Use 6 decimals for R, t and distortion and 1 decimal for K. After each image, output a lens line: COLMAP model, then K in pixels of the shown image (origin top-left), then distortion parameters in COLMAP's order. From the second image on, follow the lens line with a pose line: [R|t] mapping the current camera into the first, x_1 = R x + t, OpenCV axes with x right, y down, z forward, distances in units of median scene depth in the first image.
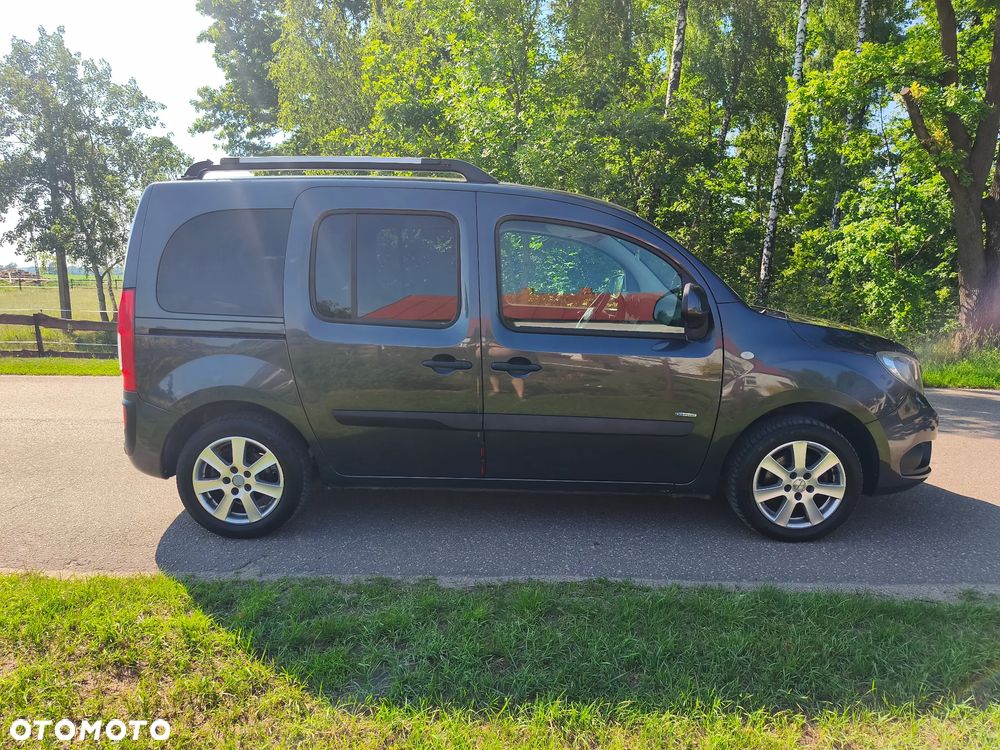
lens RADIAL K [[692.8, 0, 505.6], [0, 692.8, 375.1], [0, 0, 1]] dist [-0.001584, 0.000489]
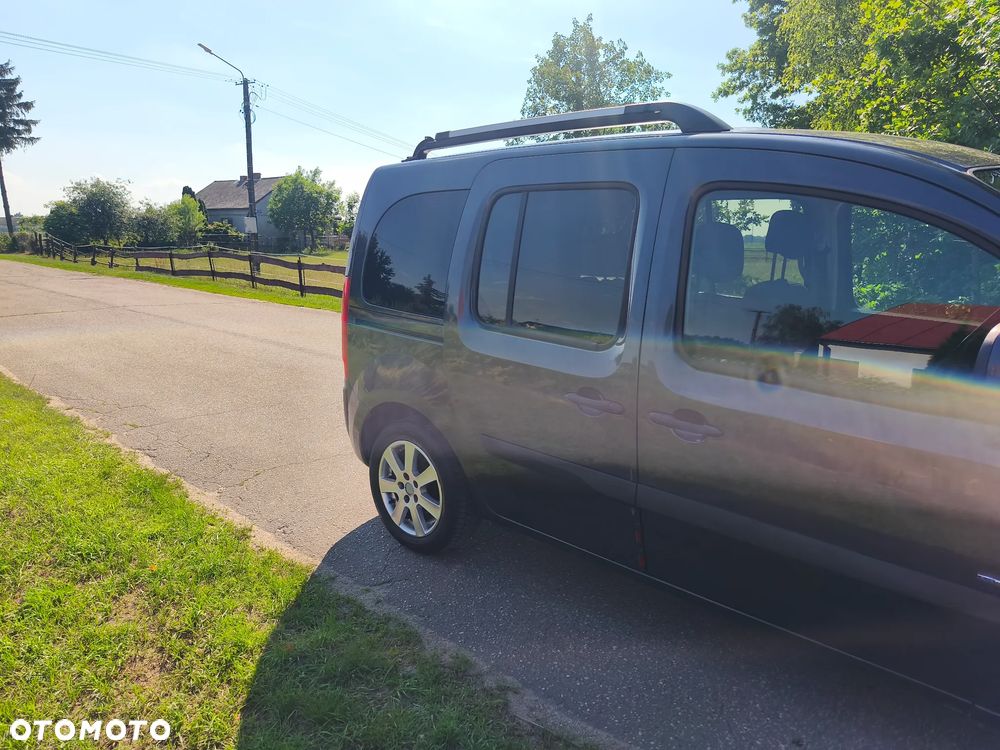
lens RADIAL K [[692.8, 0, 502.2], [0, 692.8, 376.0], [0, 0, 1]] dist [-0.001584, 0.000489]
pose [[0.740453, 0.141057, -0.657140, 0.285085], [-0.107808, 0.989996, 0.091029, -0.091722], [0.663406, 0.003442, 0.748252, 0.383968]]
